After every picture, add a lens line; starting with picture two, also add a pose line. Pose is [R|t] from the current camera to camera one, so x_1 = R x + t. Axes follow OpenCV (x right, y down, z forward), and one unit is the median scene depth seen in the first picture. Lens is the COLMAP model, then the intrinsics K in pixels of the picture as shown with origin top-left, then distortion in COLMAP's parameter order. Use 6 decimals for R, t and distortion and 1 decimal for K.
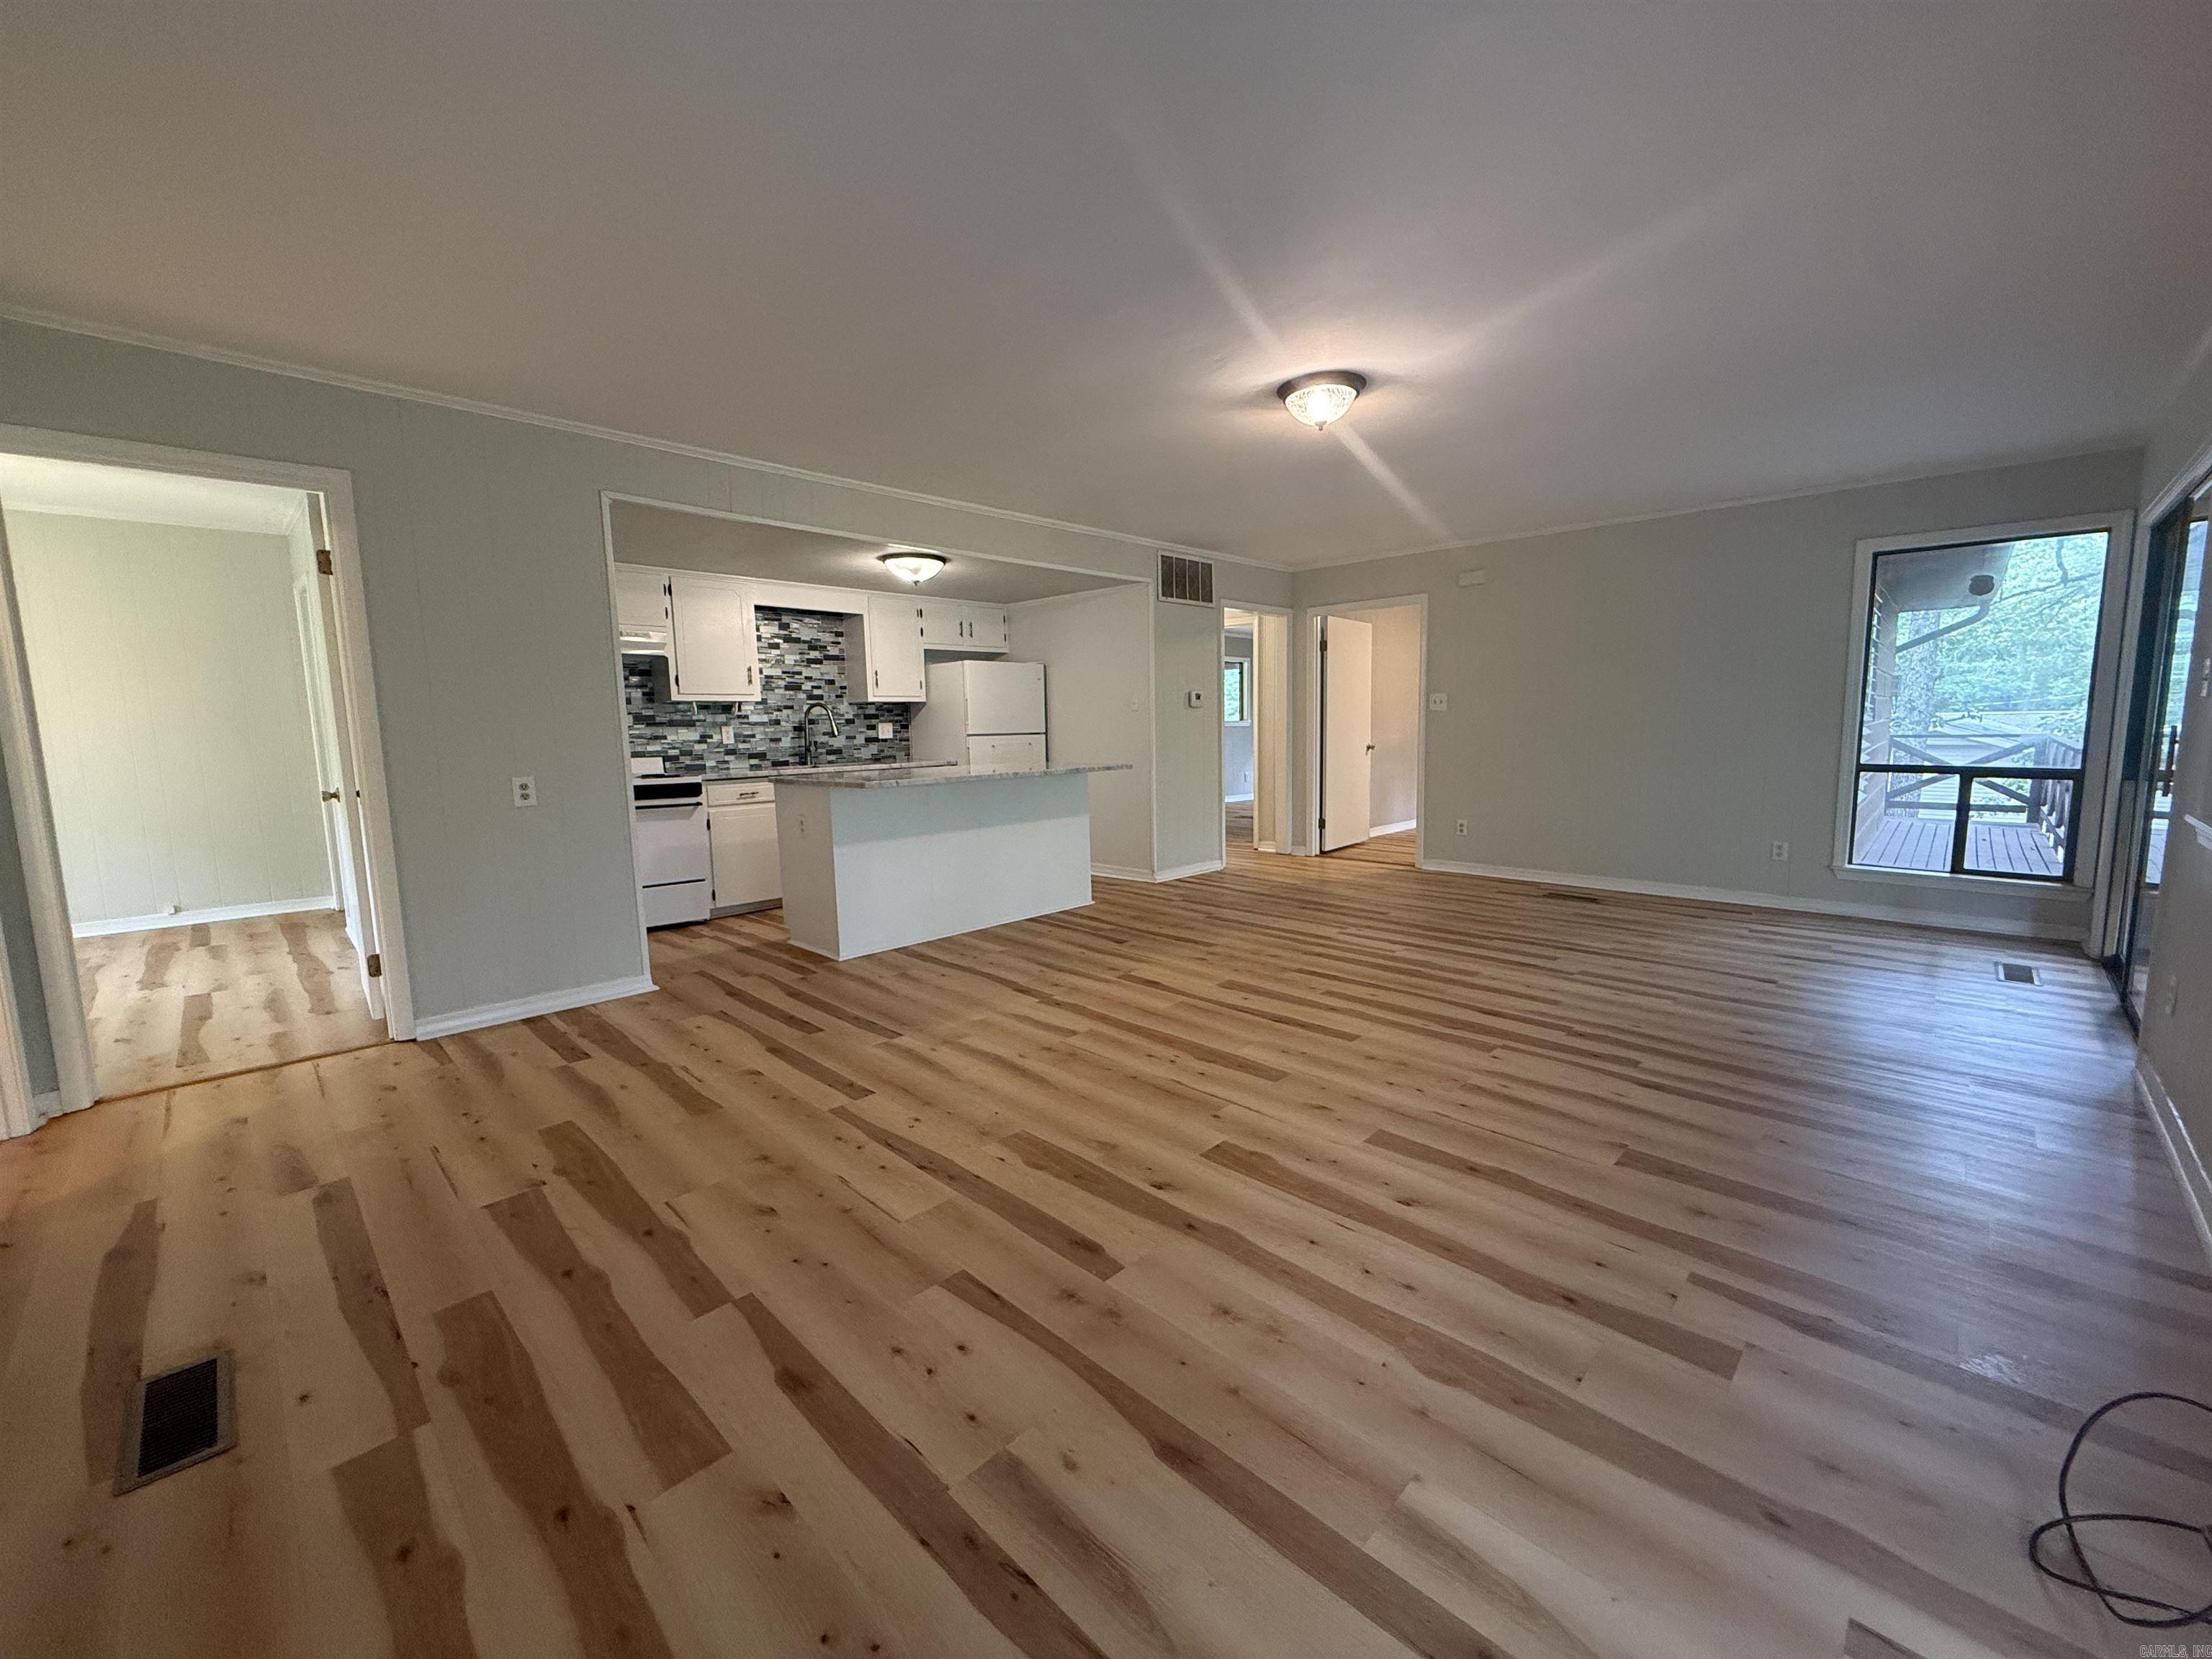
lens RADIAL K [[880.6, 0, 1102.0], [0, 880.6, 829.4], [0, 0, 1]] dist [0.000042, 0.000248]
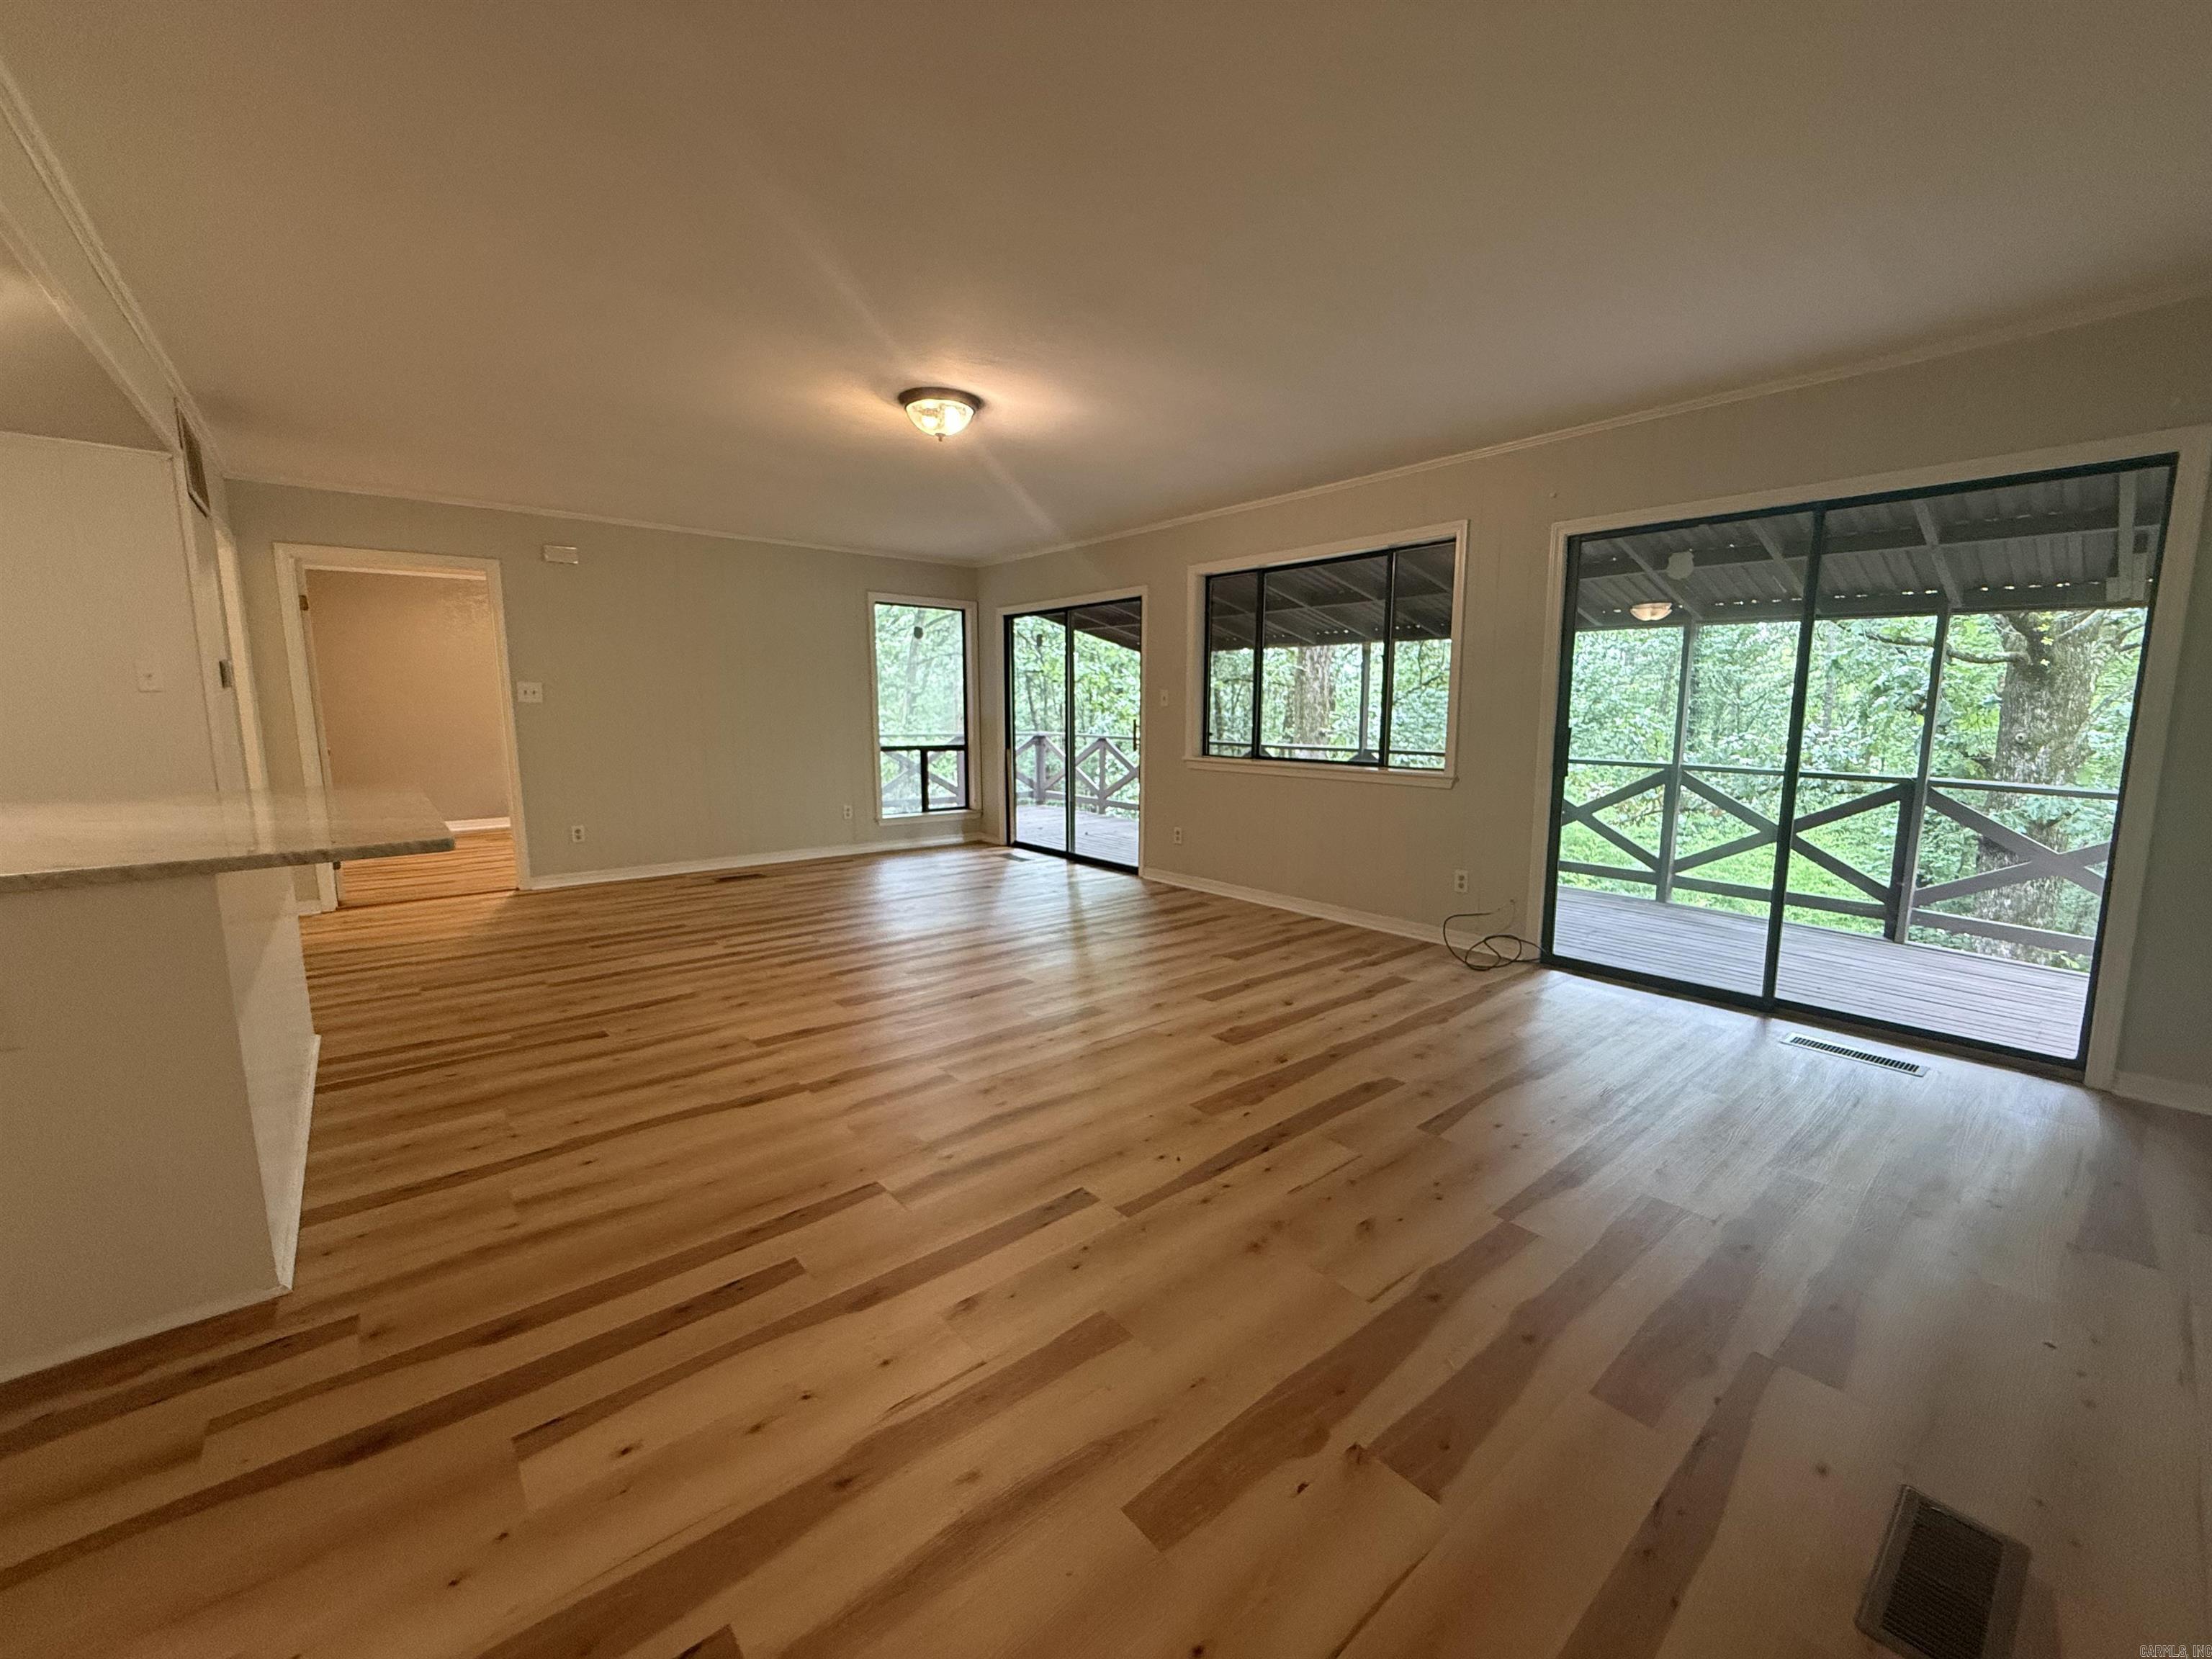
lens RADIAL K [[880.6, 0, 1103.1], [0, 880.6, 830.3], [0, 0, 1]] dist [0.000042, 0.000248]
pose [[0.095073, -0.122603, 0.987892, -0.476005], [0.118424, 0.986732, 0.111063, -0.046859], [-0.988401, 0.106431, 0.108330, 0.416569]]
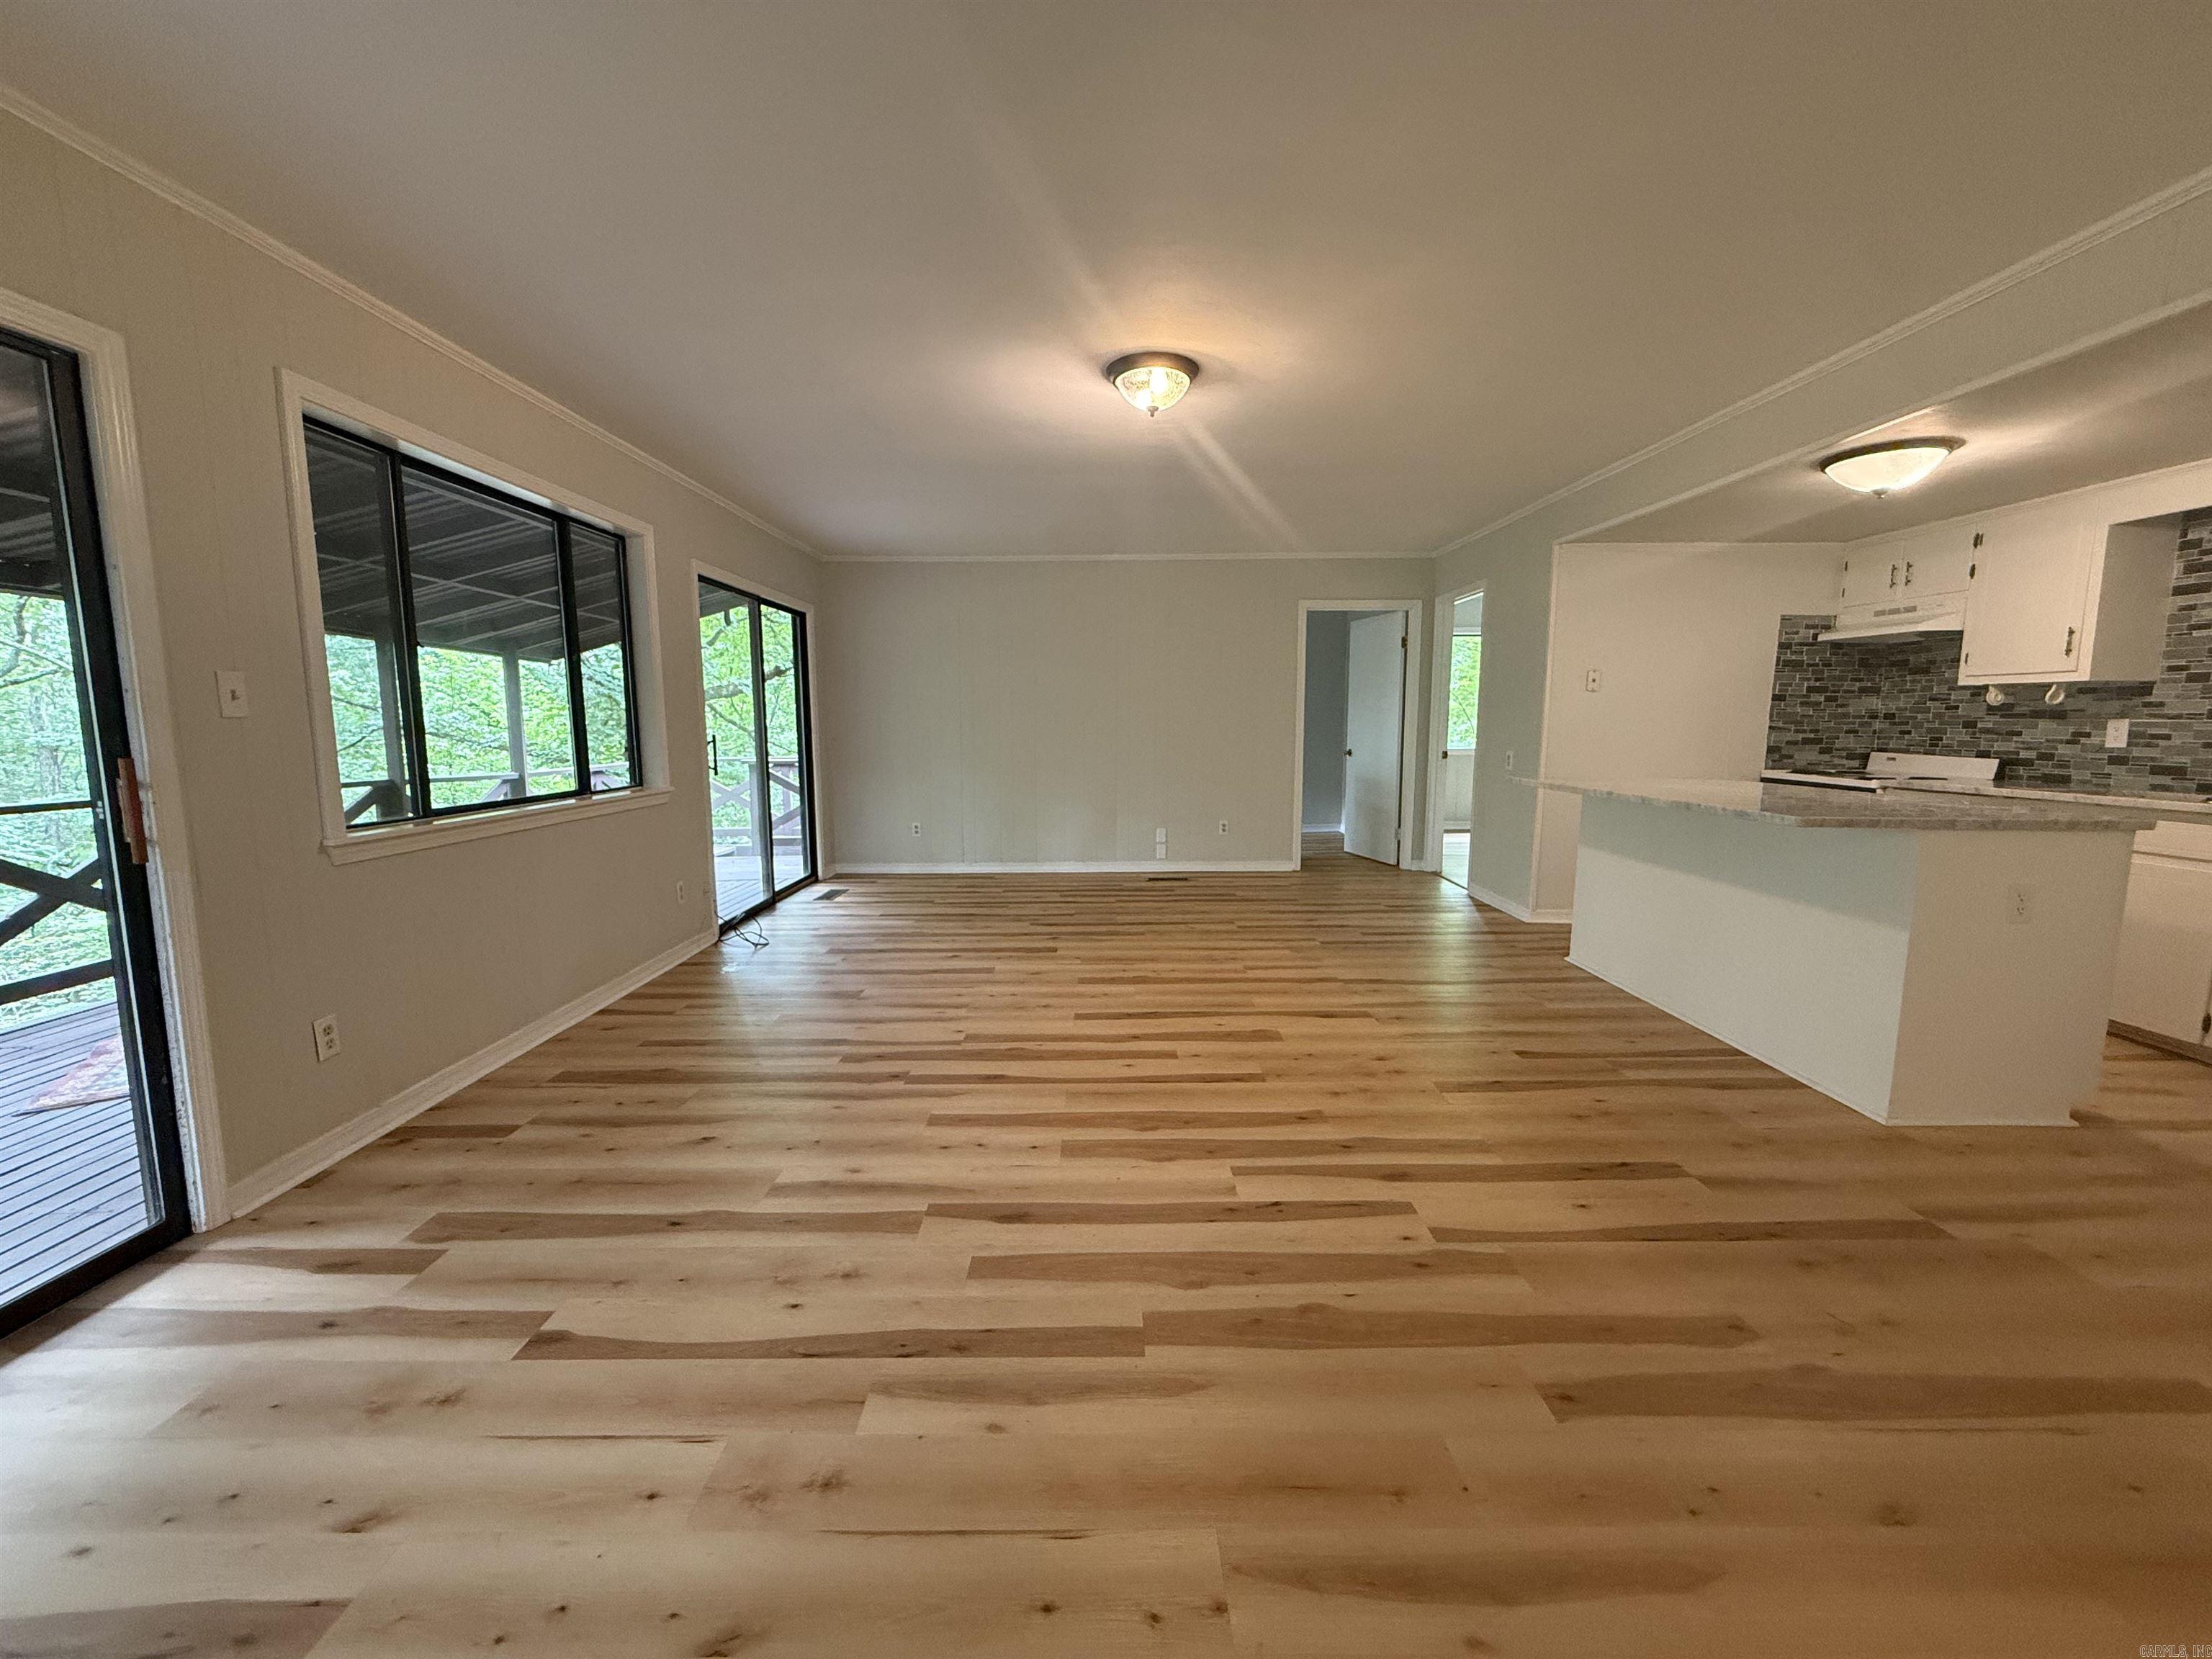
lens RADIAL K [[880.6, 0, 1102.3], [0, 880.6, 828.4], [0, 0, 1]] dist [0.000042, 0.000248]
pose [[-0.711693, 0.103786, -0.694781, 0.554172], [-0.073930, 0.972468, 0.220996, -0.129362], [0.698589, 0.208647, -0.684426, 0.954907]]
